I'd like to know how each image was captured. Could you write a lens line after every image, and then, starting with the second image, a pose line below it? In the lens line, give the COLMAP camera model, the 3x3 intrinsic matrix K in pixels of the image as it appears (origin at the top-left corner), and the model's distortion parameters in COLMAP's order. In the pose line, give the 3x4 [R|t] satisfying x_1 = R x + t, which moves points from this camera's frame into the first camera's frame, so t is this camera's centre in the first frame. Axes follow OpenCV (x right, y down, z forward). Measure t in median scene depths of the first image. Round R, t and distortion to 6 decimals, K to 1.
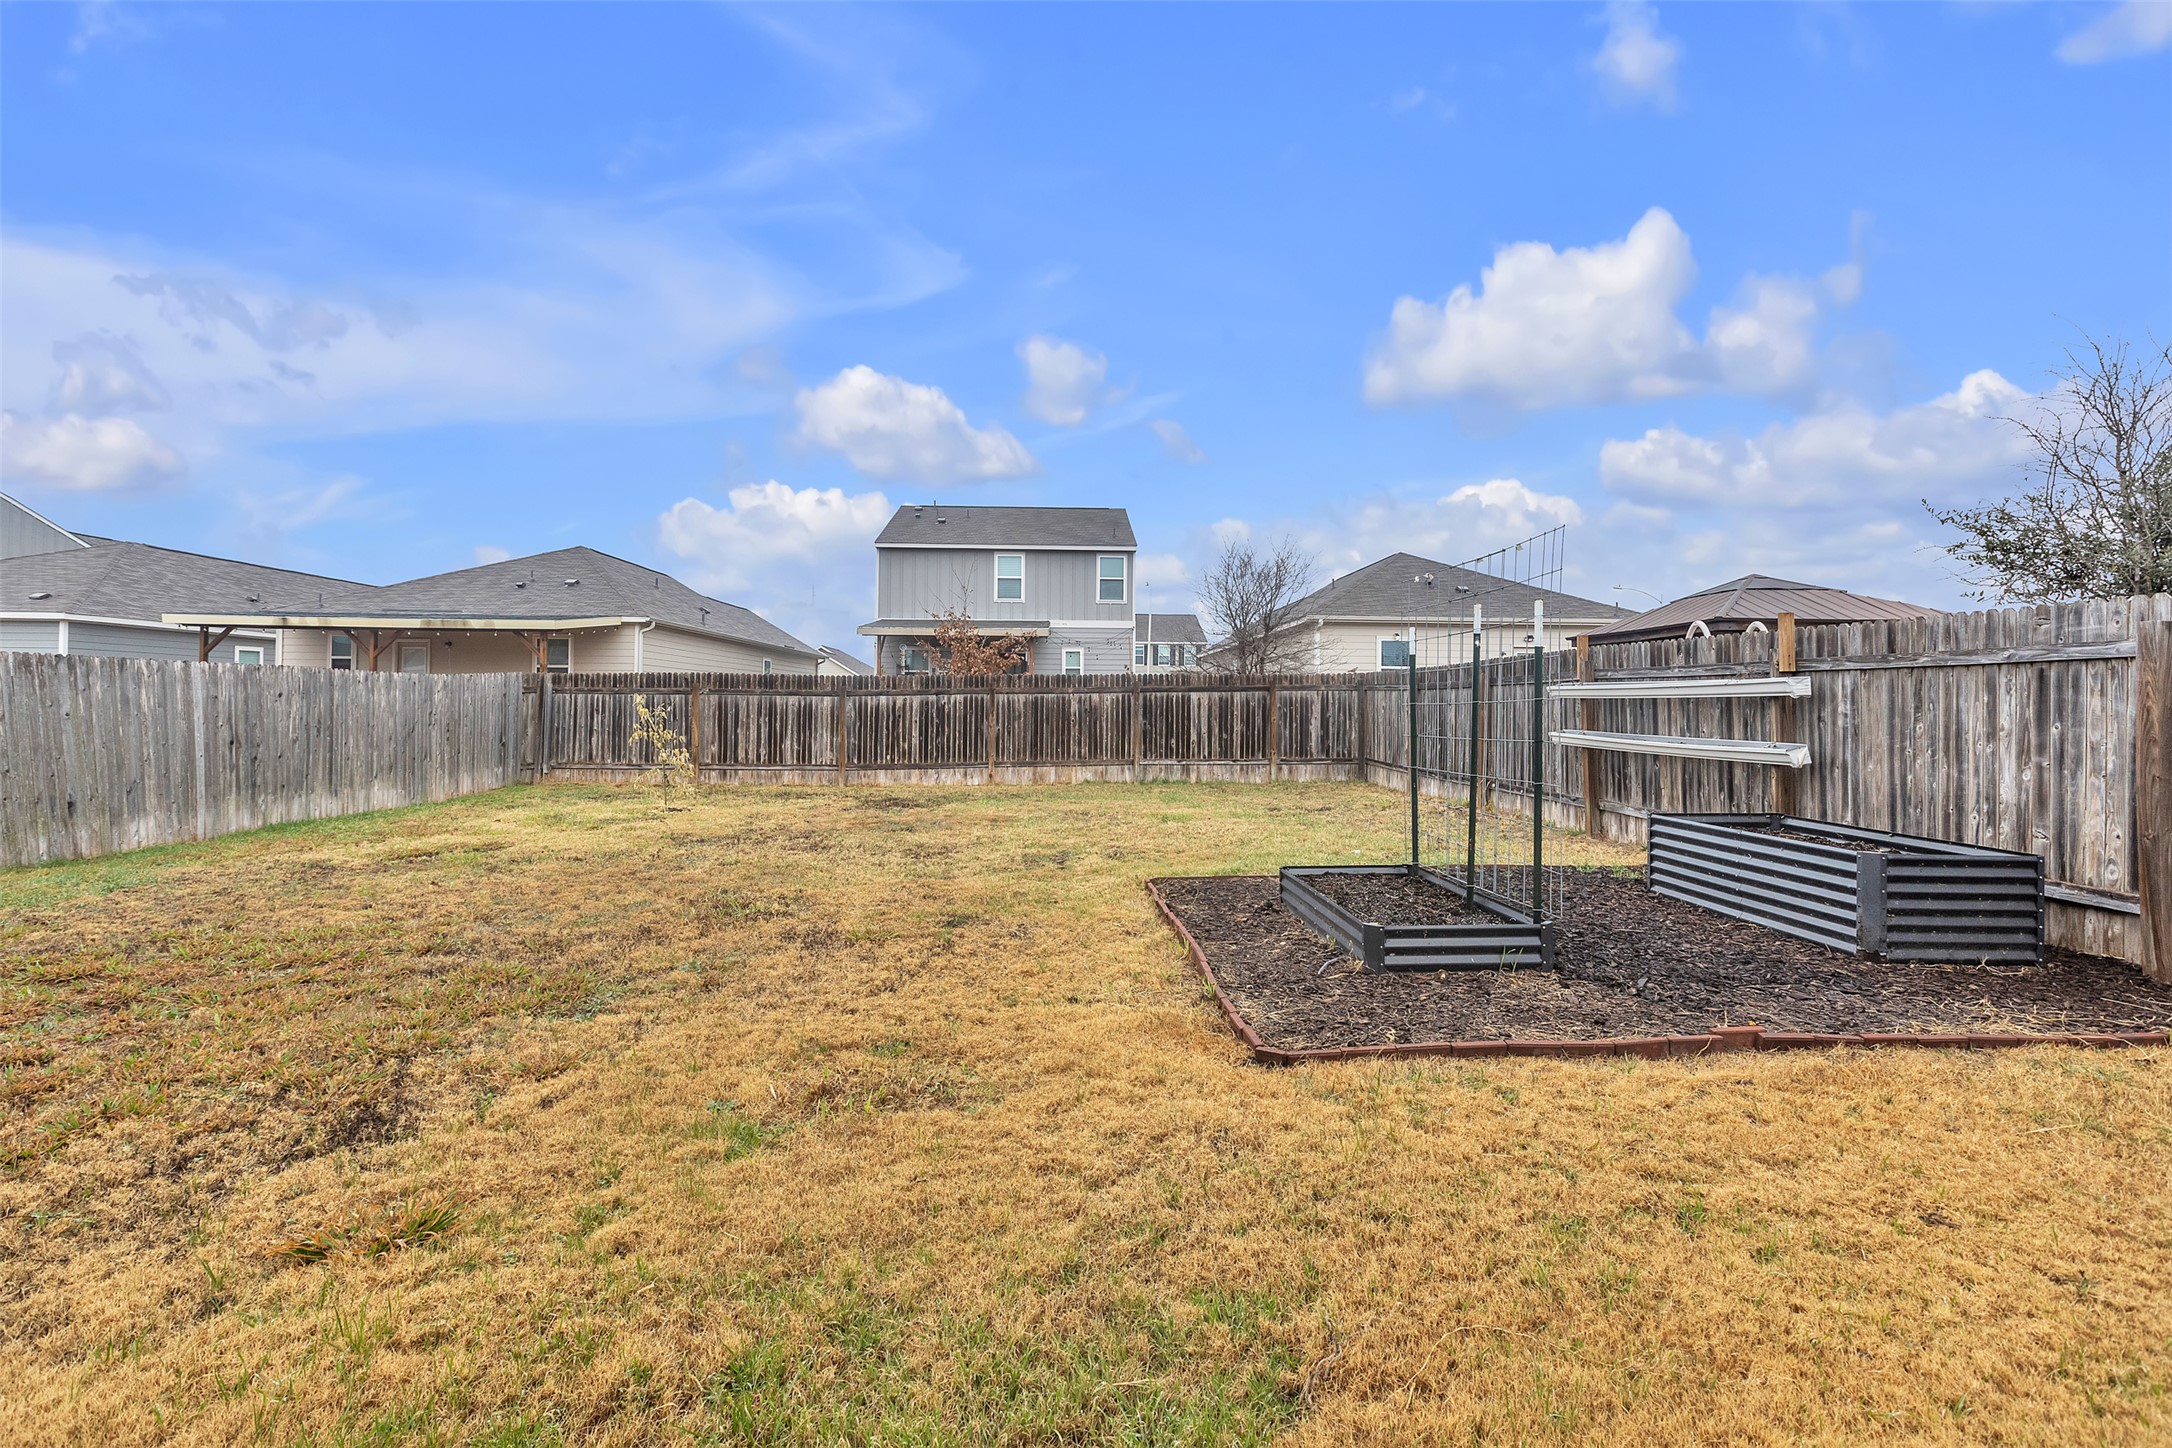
lens RADIAL K [[961.5, 0, 1076.7], [0, 961.5, 699.8], [0, 0, 1]] dist [-0.001813, -0.000739]
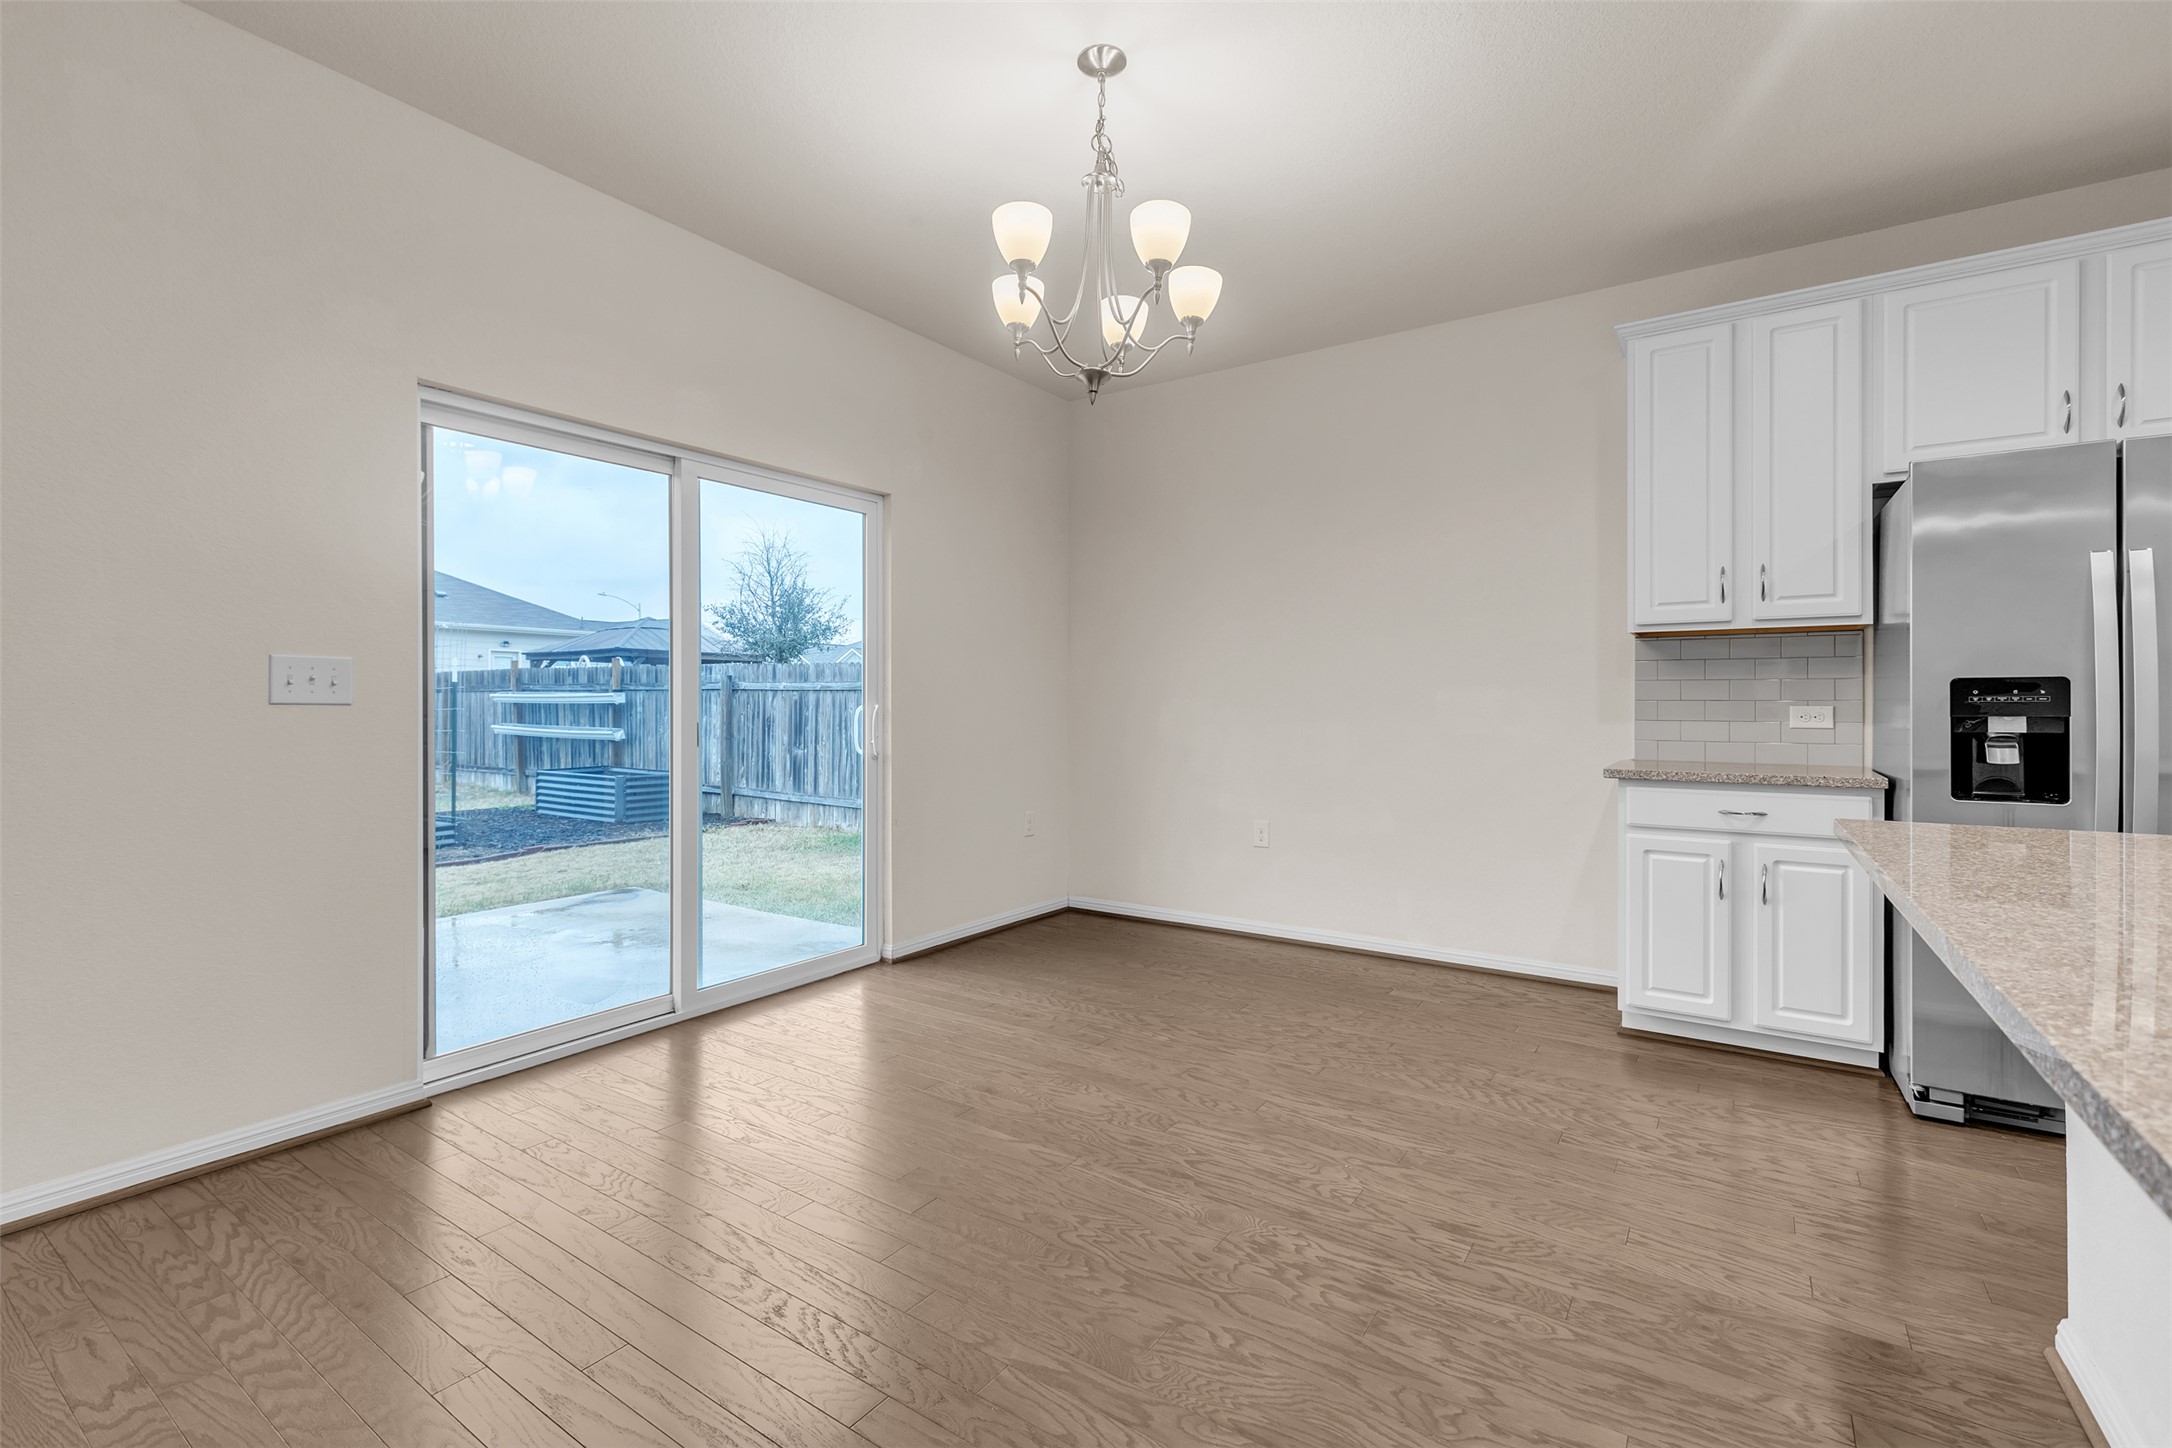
lens RADIAL K [[961.5, 0, 1076.7], [0, 961.5, 699.8], [0, 0, 1]] dist [-0.001813, -0.000739]
pose [[0.578069, -0.004889, 0.815973, -0.258197], [-0.001908, 0.999971, 0.007344, -0.025076], [-0.815985, -0.005802, 0.578043, -0.786590]]
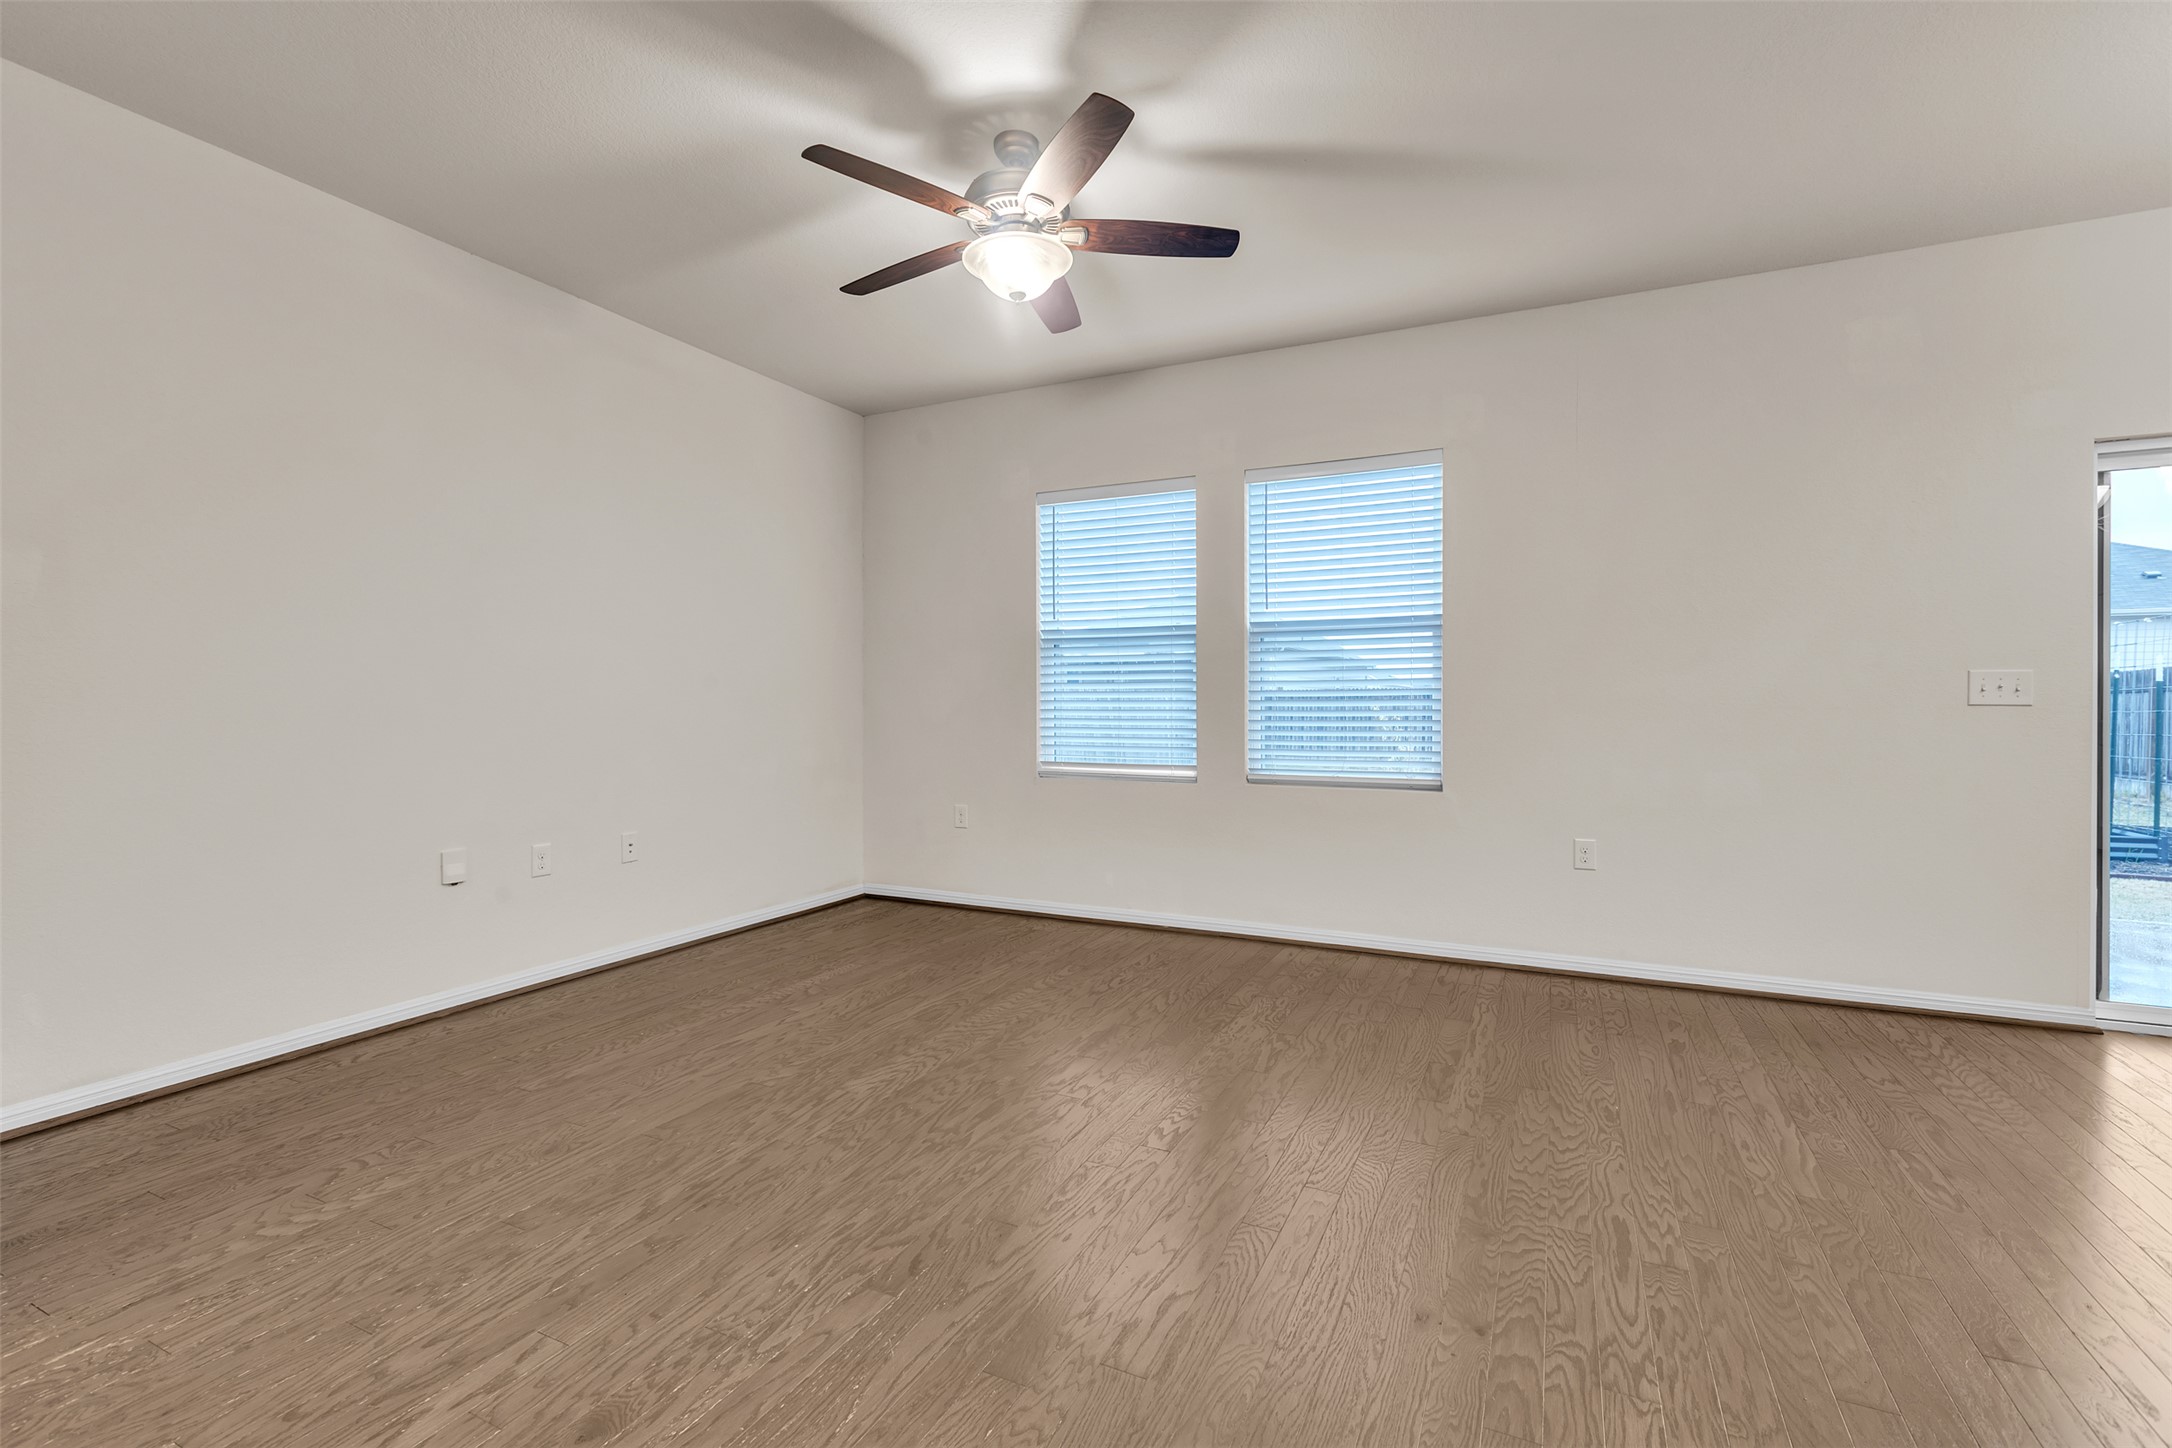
lens RADIAL K [[963.4, 0, 1085.3], [0, 963.4, 720.2], [0, 0, 1]] dist [-0.000741, -0.000209]
pose [[0.893203, -0.003628, -0.449639, -0.326653], [0.012722, 0.999771, 0.017205, -0.026937], [0.449474, -0.021087, 0.893044, -0.994547]]
